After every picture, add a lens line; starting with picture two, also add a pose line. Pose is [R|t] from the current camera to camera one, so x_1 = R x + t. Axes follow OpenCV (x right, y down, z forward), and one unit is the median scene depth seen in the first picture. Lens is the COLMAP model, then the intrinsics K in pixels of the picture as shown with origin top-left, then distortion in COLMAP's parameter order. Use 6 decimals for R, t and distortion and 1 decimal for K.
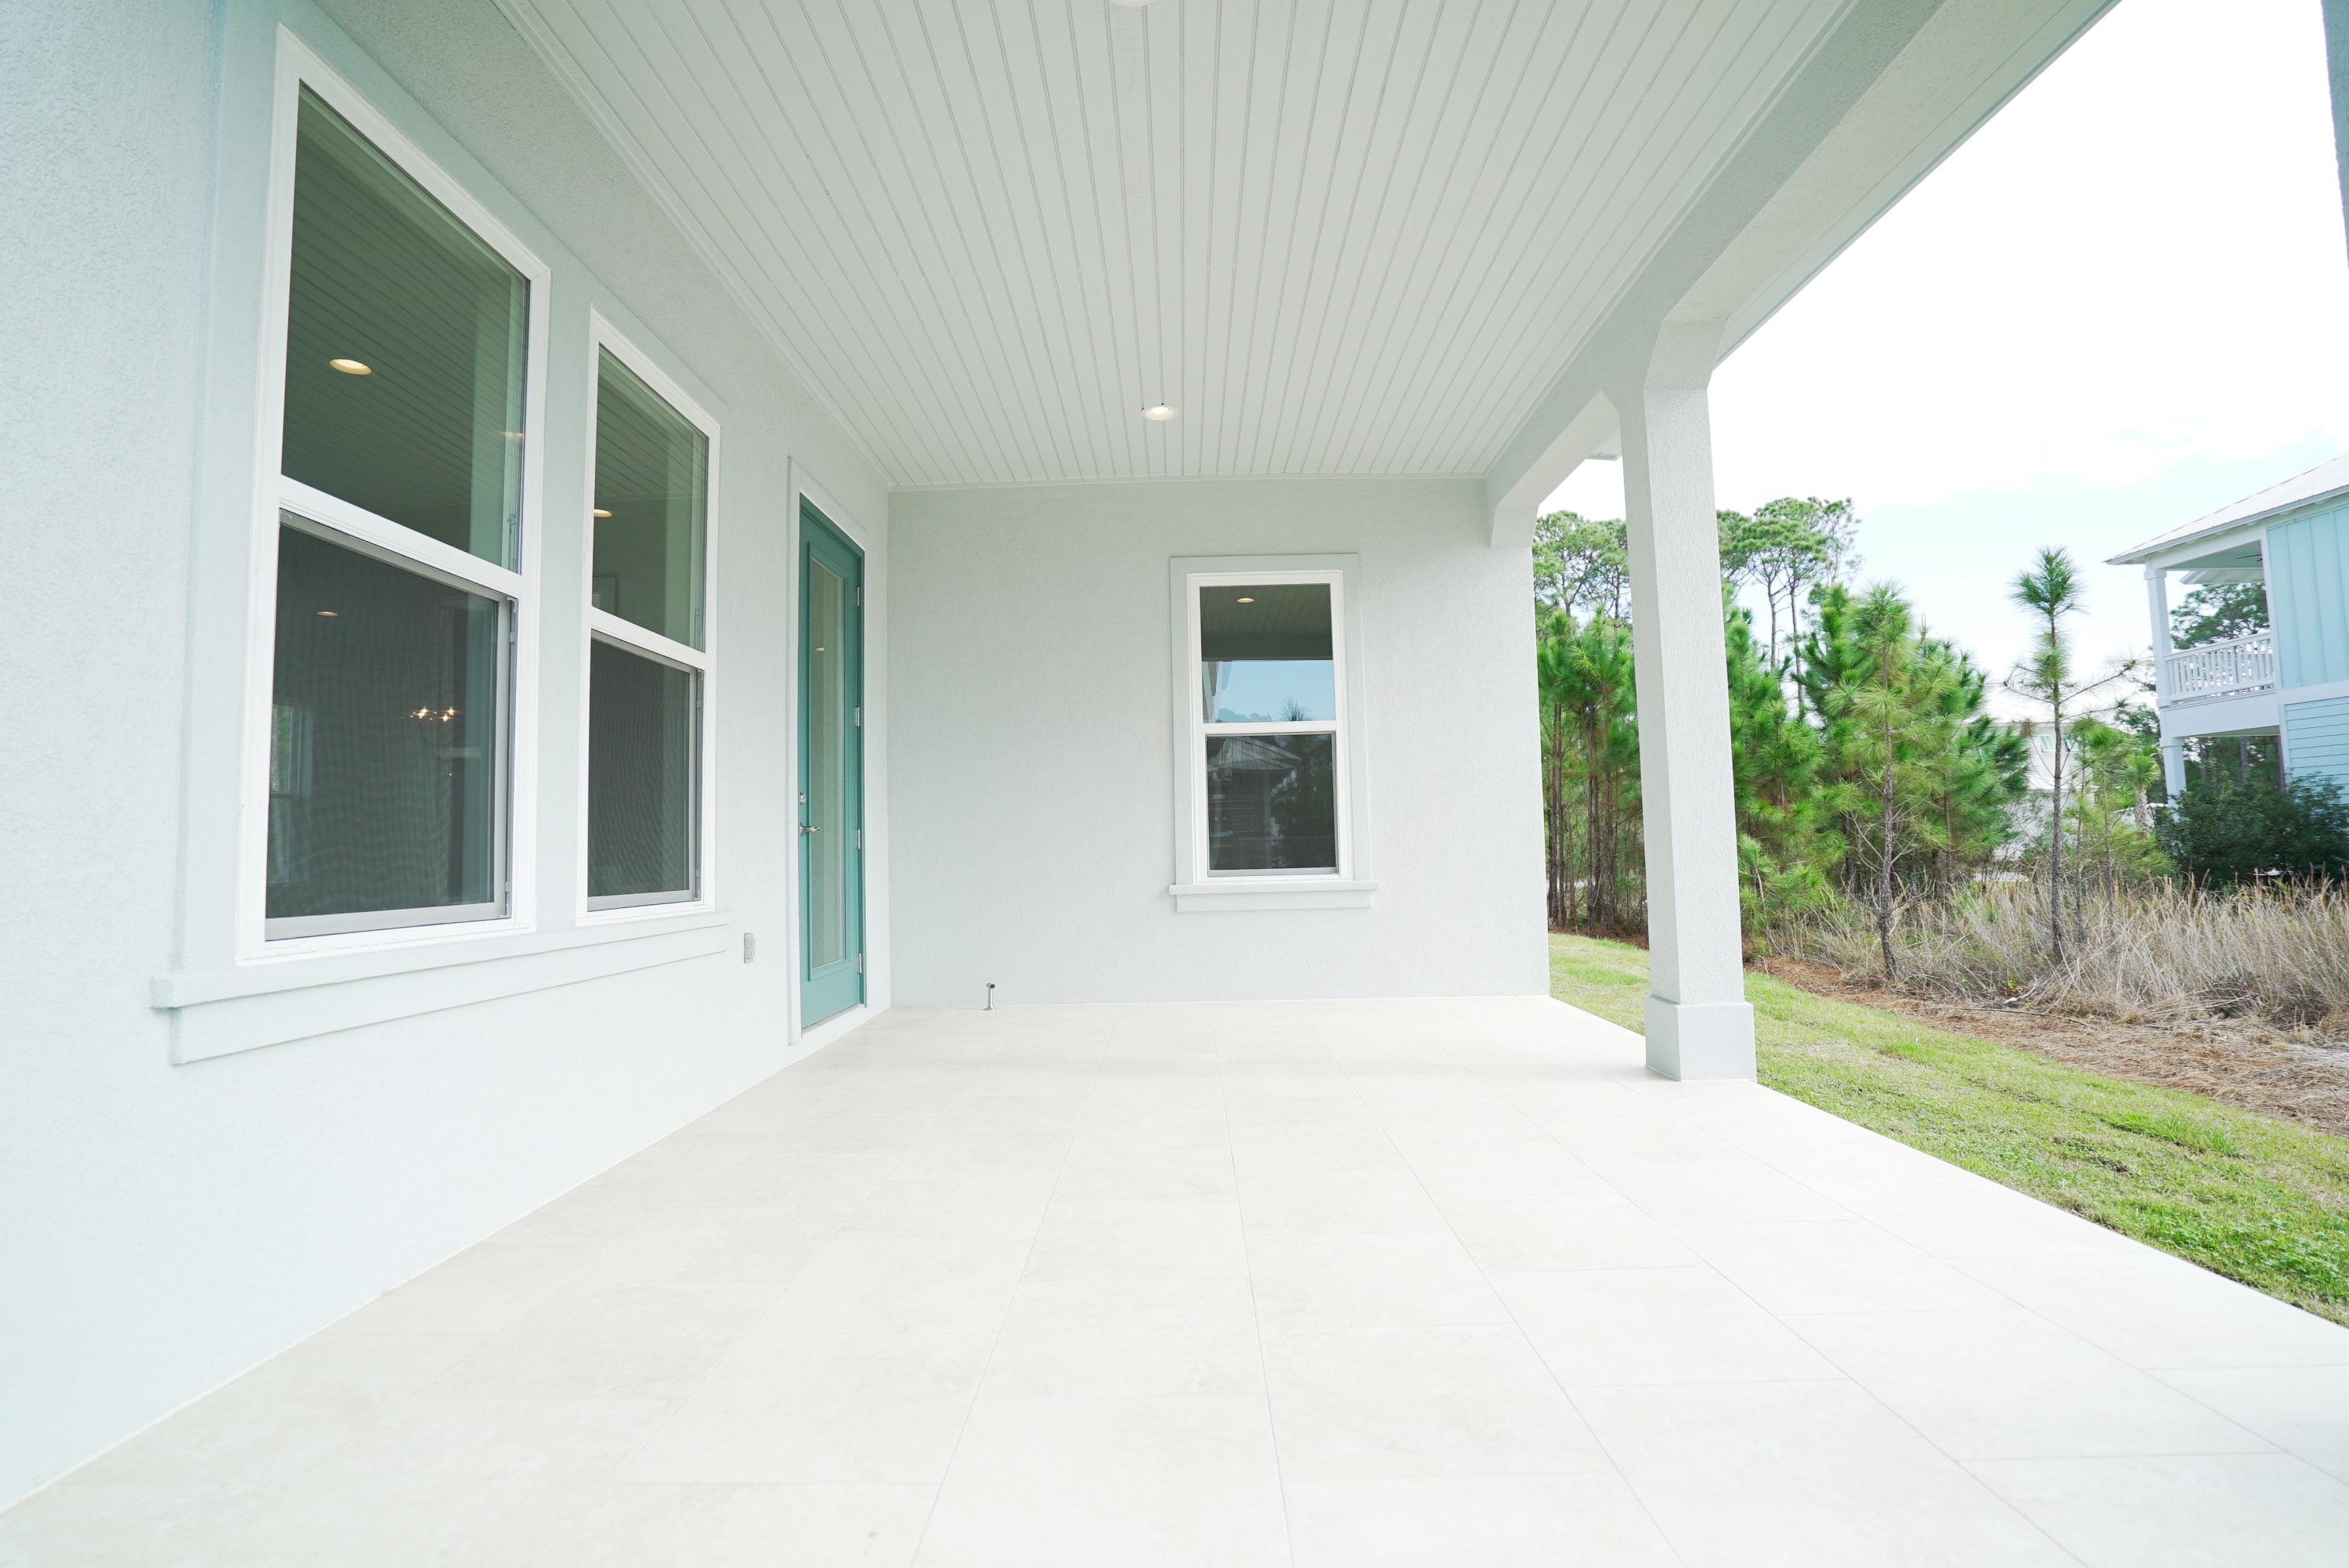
lens RADIAL K [[1090.0, 0, 1173.1], [0, 1090.0, 765.0], [0, 0, 1]] dist [-0.002531, -0.000180]
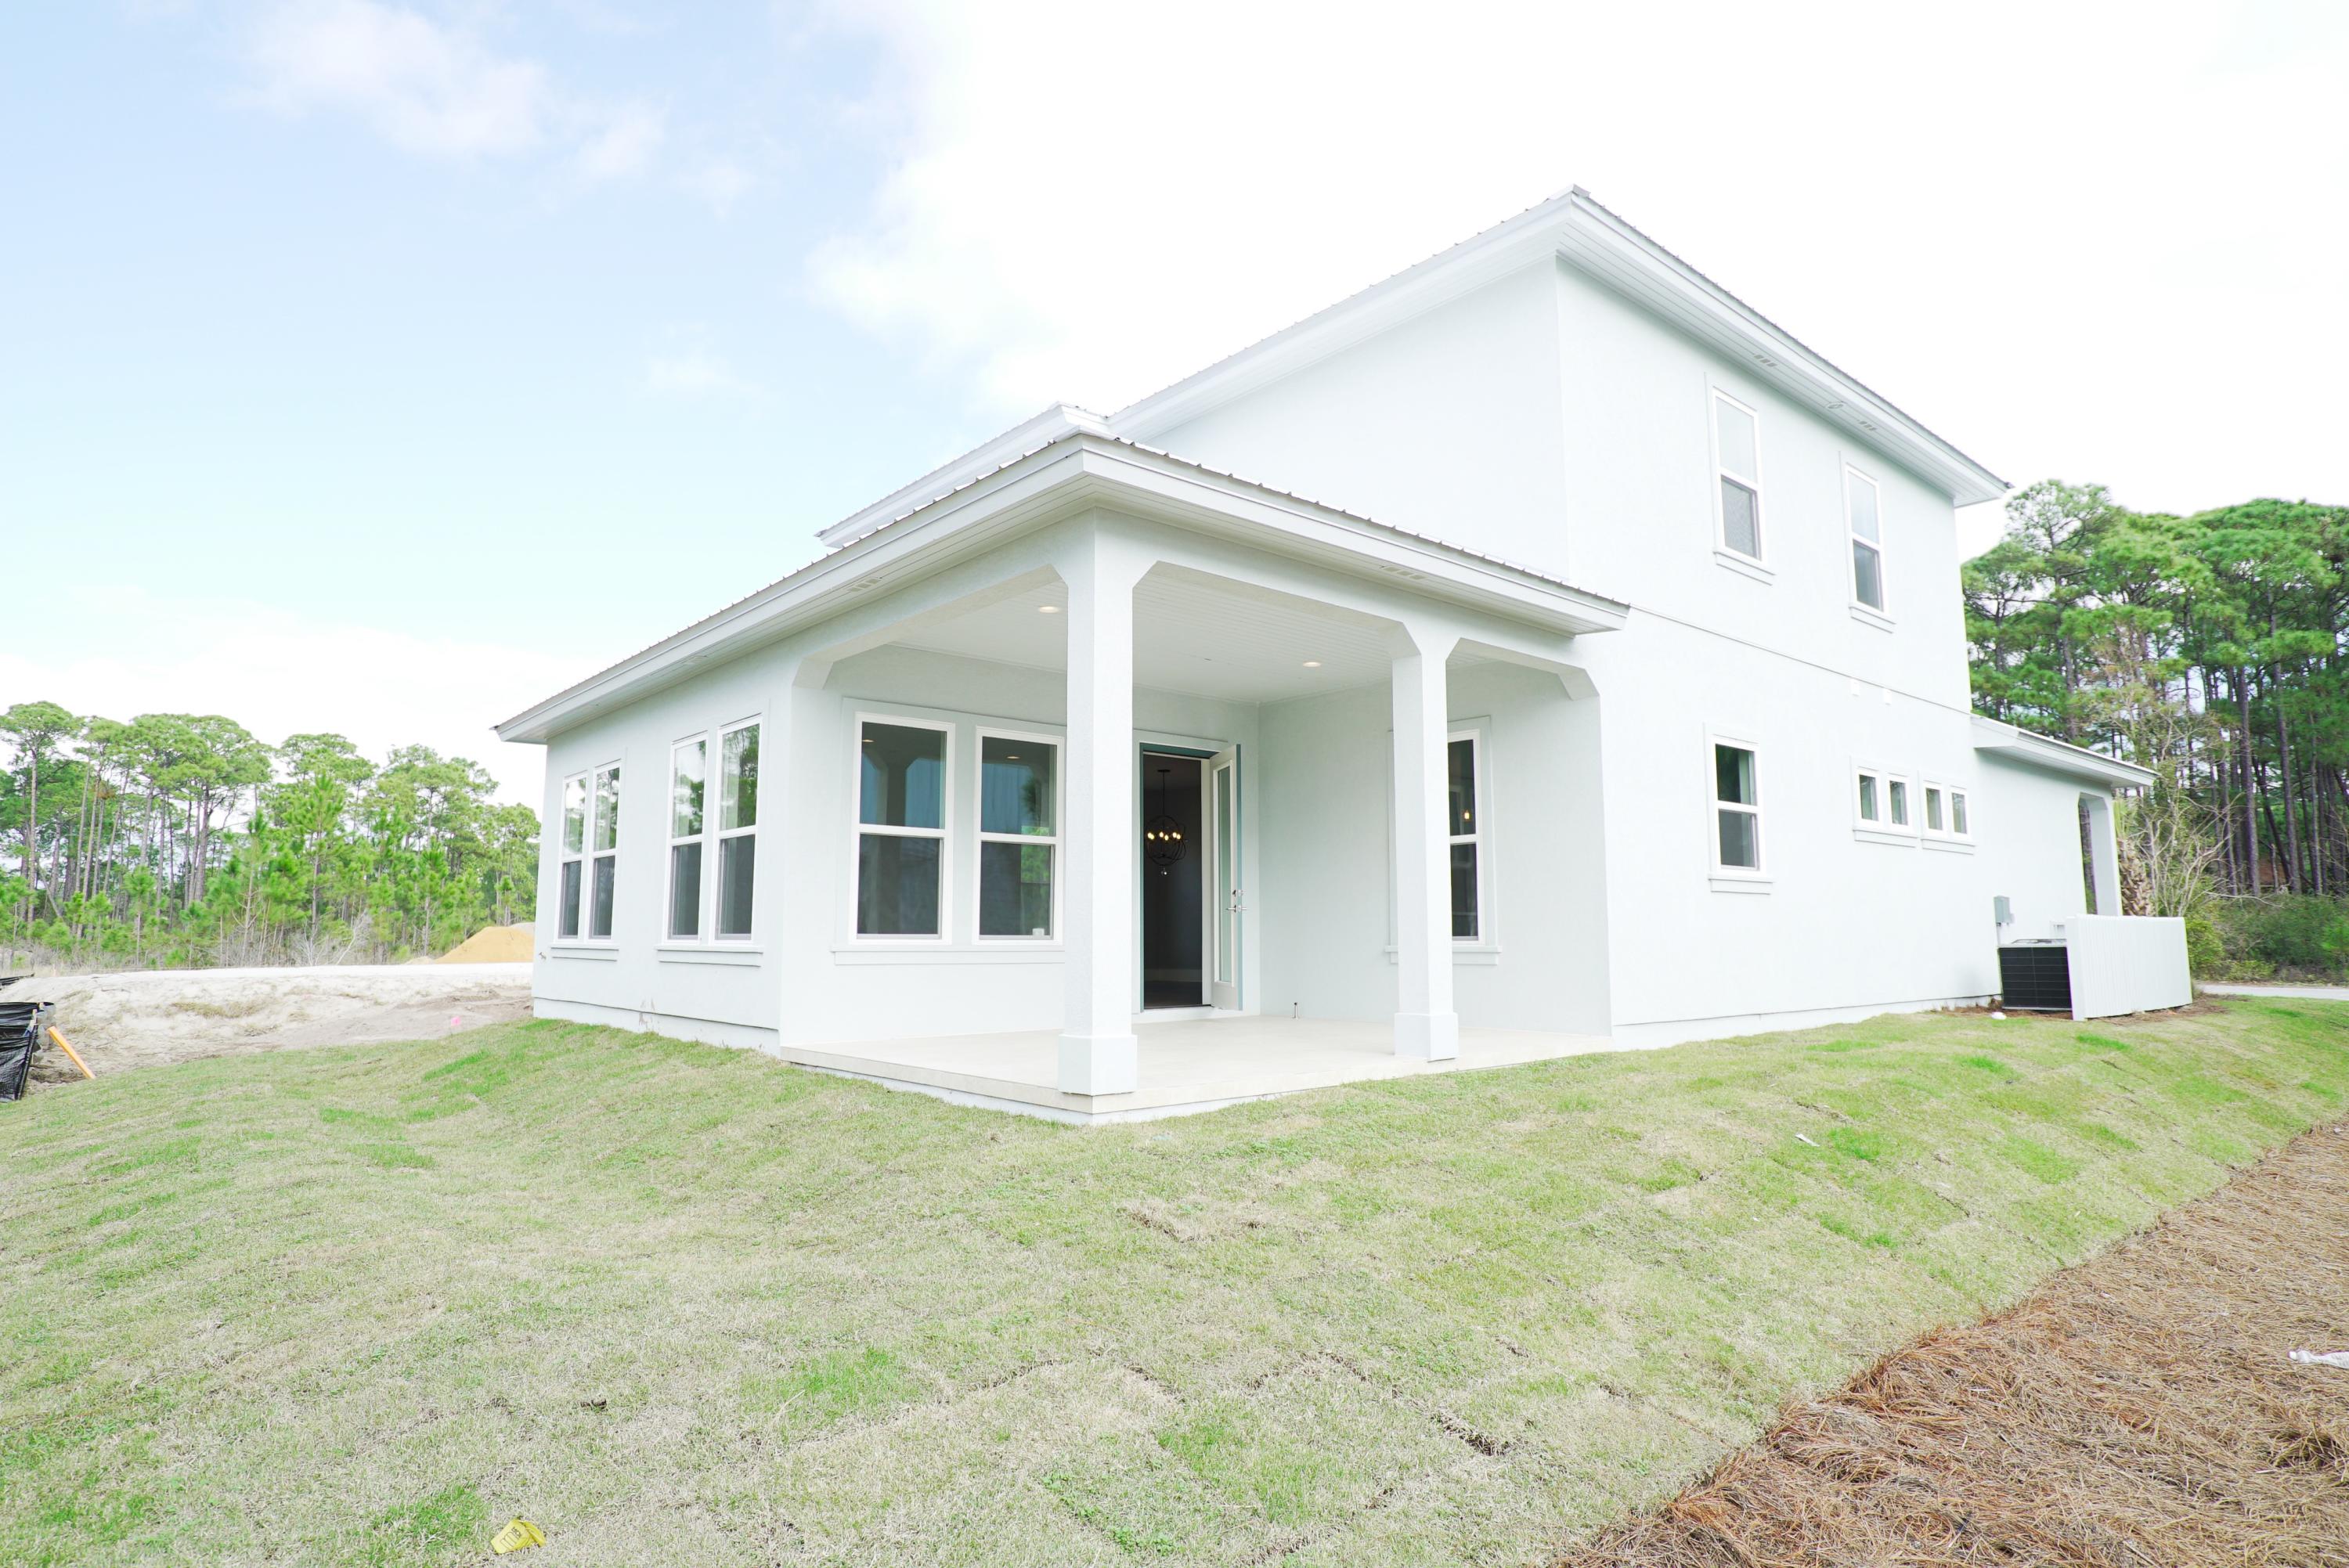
lens RADIAL K [[1273.9, 0, 1174.2], [0, 1273.9, 790.7], [0, 0, 1]] dist [-0.000654, -0.000010]
pose [[0.658909, -0.063466, -0.749541, 2.612387], [0.045276, 0.997974, -0.044701, -0.092696], [0.750859, -0.004482, 0.660447, -0.927374]]
